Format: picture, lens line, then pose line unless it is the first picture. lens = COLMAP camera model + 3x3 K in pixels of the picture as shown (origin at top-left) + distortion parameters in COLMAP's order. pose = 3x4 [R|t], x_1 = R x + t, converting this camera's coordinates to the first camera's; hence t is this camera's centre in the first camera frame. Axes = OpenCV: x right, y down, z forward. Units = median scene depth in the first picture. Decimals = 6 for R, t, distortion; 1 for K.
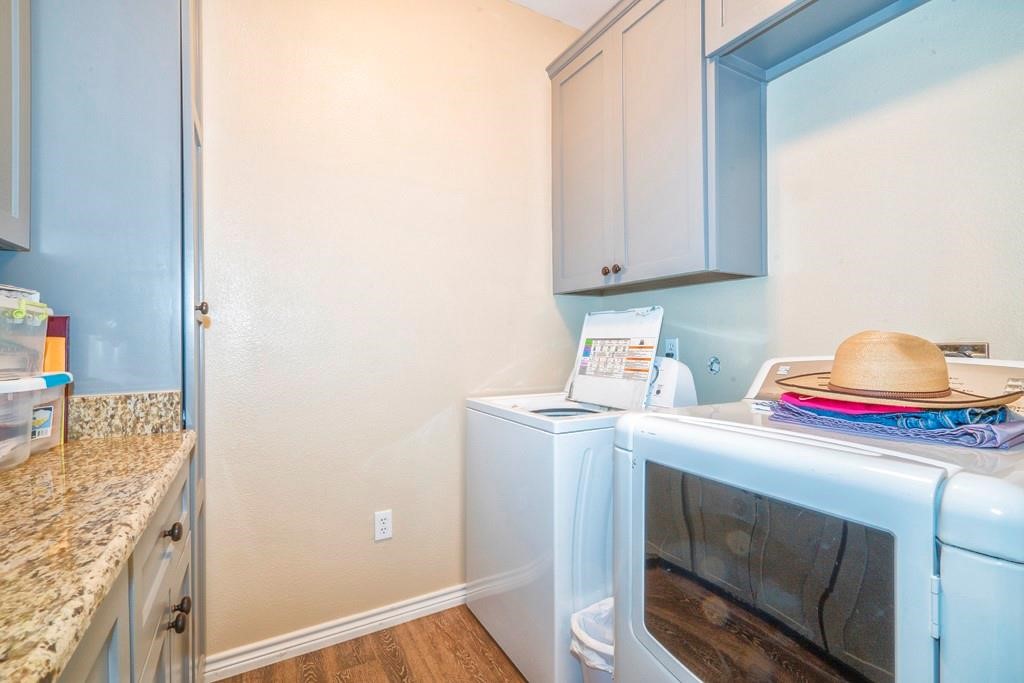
lens RADIAL K [[461.1, 0, 509.1], [0, 461.1, 341.3], [0, 0, 1]] dist [0.012563, 0.000710]
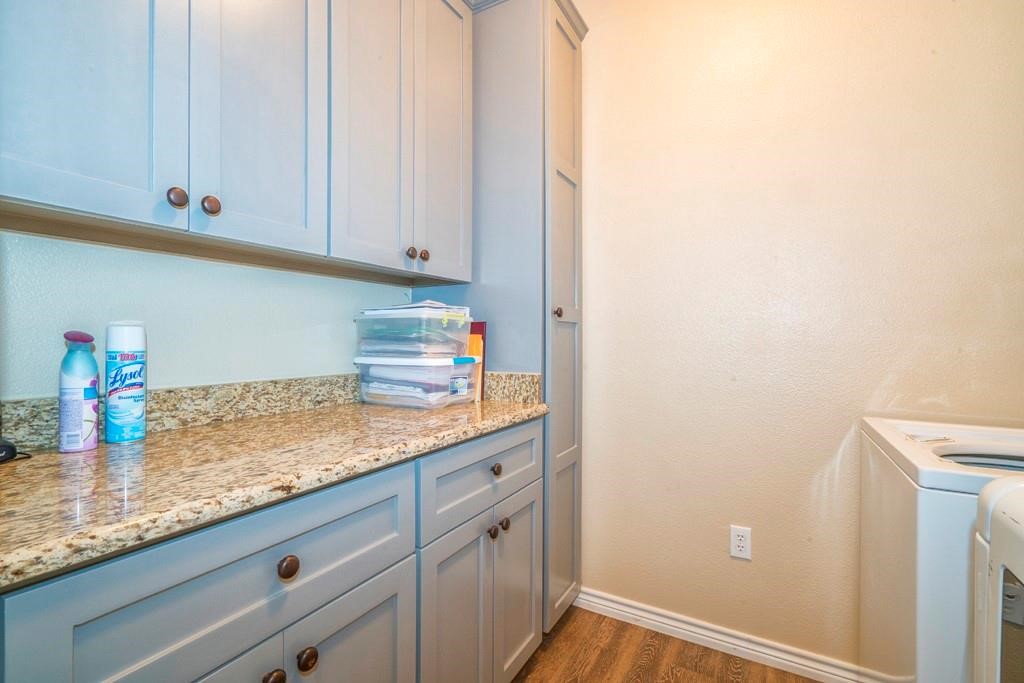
lens RADIAL K [[461.1, 0, 508.8], [0, 461.1, 340.4], [0, 0, 1]] dist [0.012563, 0.000710]
pose [[0.535119, 0.014210, -0.844657, 0.398088], [-0.008358, 0.999899, 0.011527, -0.007162], [0.844735, 0.000891, 0.535184, 0.210998]]
